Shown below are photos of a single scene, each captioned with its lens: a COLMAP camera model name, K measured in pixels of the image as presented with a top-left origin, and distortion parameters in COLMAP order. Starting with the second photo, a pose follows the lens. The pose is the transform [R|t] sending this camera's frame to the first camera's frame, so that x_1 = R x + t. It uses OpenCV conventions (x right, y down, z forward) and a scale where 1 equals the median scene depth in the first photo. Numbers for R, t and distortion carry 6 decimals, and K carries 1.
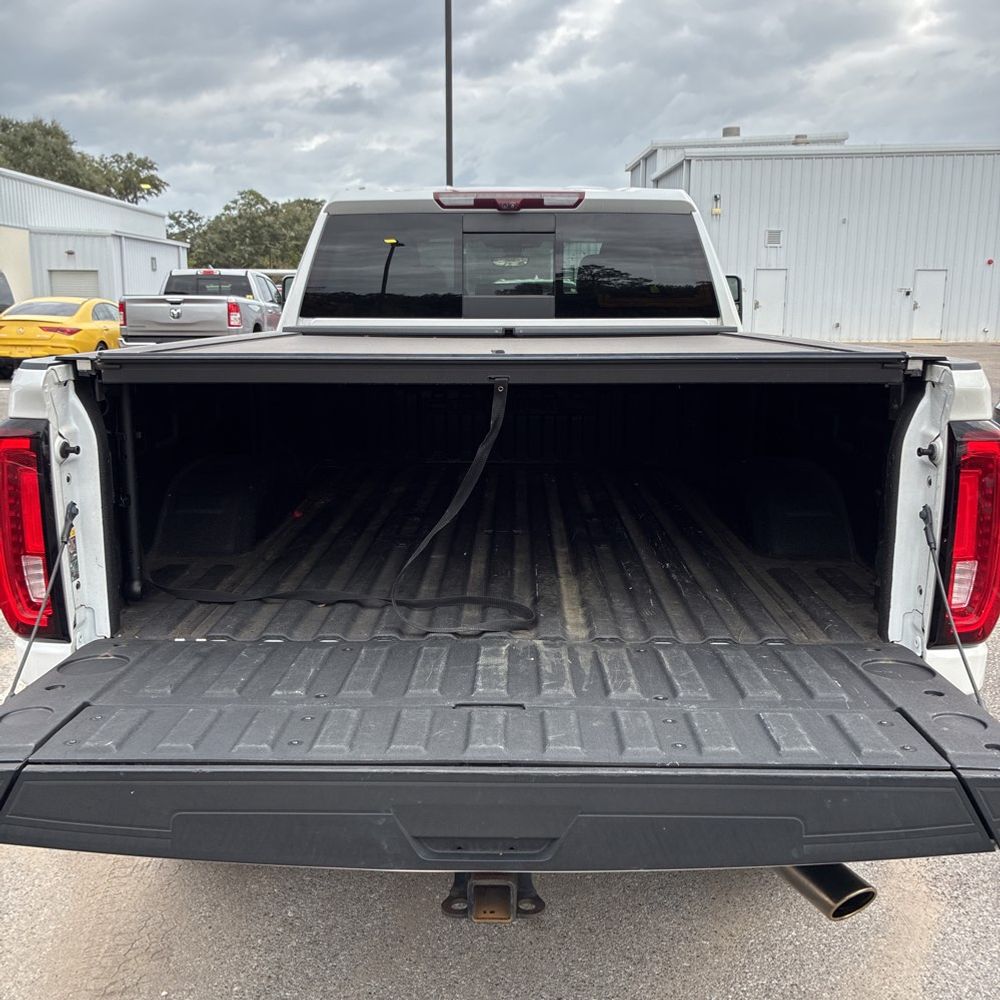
lens RADIAL K [[1015.3, 0, 496.3], [0, 1015.3, 495.5], [0, 0, 1]] dist [0.025704, 0.000000]
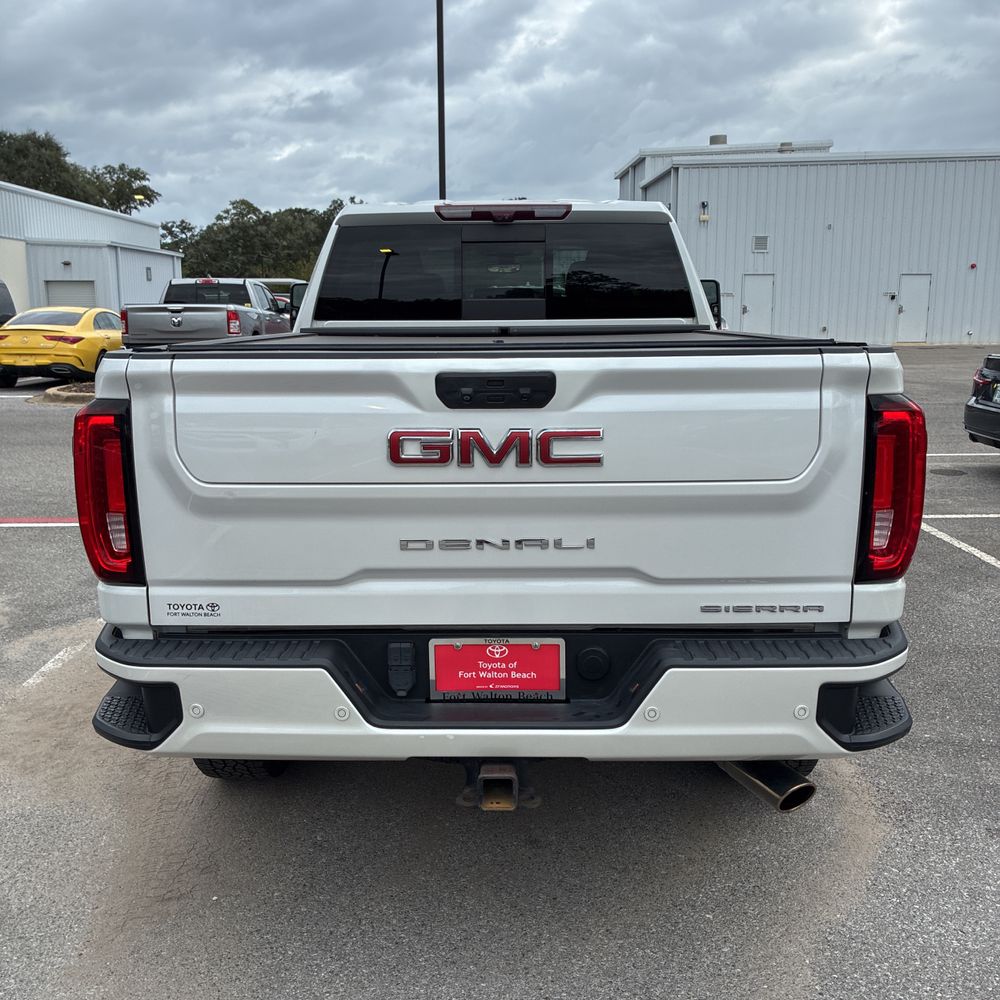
lens RADIAL K [[1015.3, 0, 495.3], [0, 1015.3, 492.3], [0, 0, 1]] dist [0.025704, 0.000000]
pose [[0.999946, -0.008764, 0.005664, -0.002858], [0.008819, 0.999913, -0.009844, 0.013503], [-0.005578, 0.009894, 0.999936, -0.056674]]
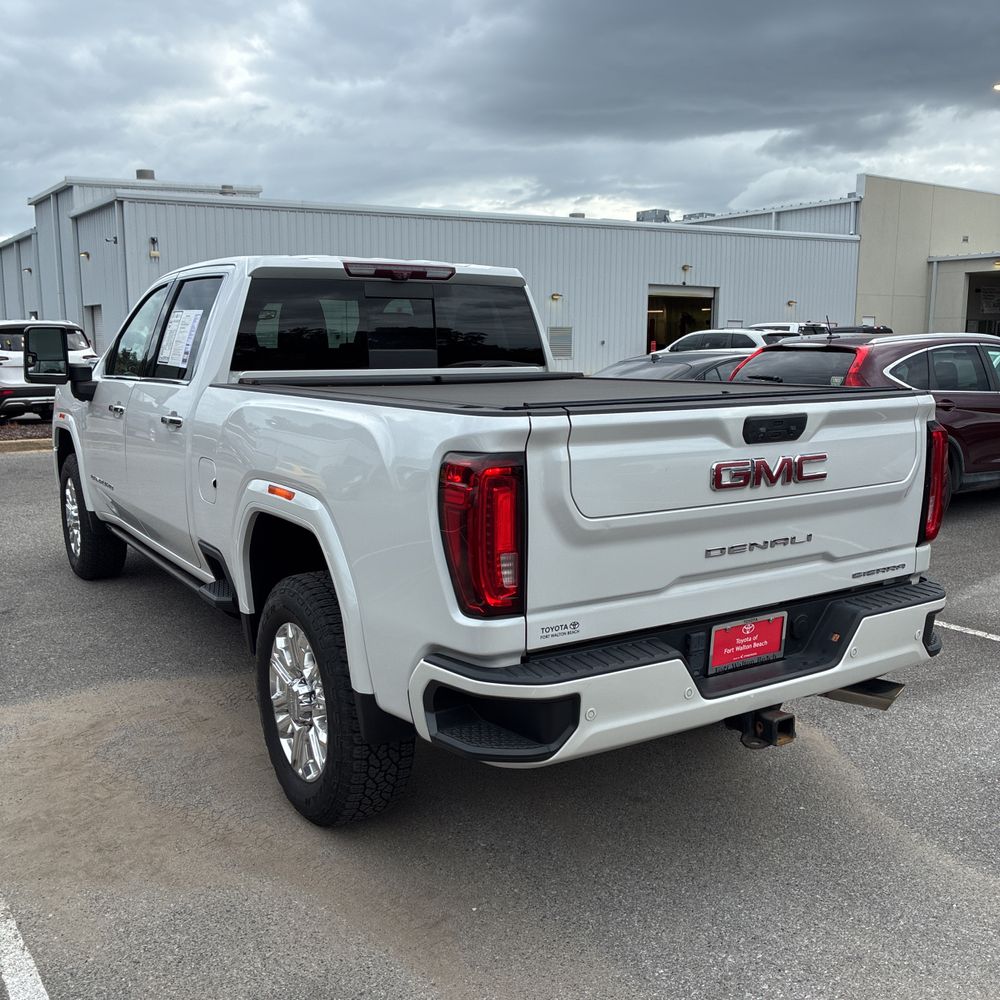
lens RADIAL K [[1015.3, 0, 504.2], [0, 1015.3, 497.2], [0, 0, 1]] dist [0.025704, 0.000000]
pose [[0.829524, -0.087308, 0.551604, -0.319666], [0.107427, 0.994204, -0.004190, -0.002715], [-0.548041, 0.062733, 0.834096, -0.033637]]
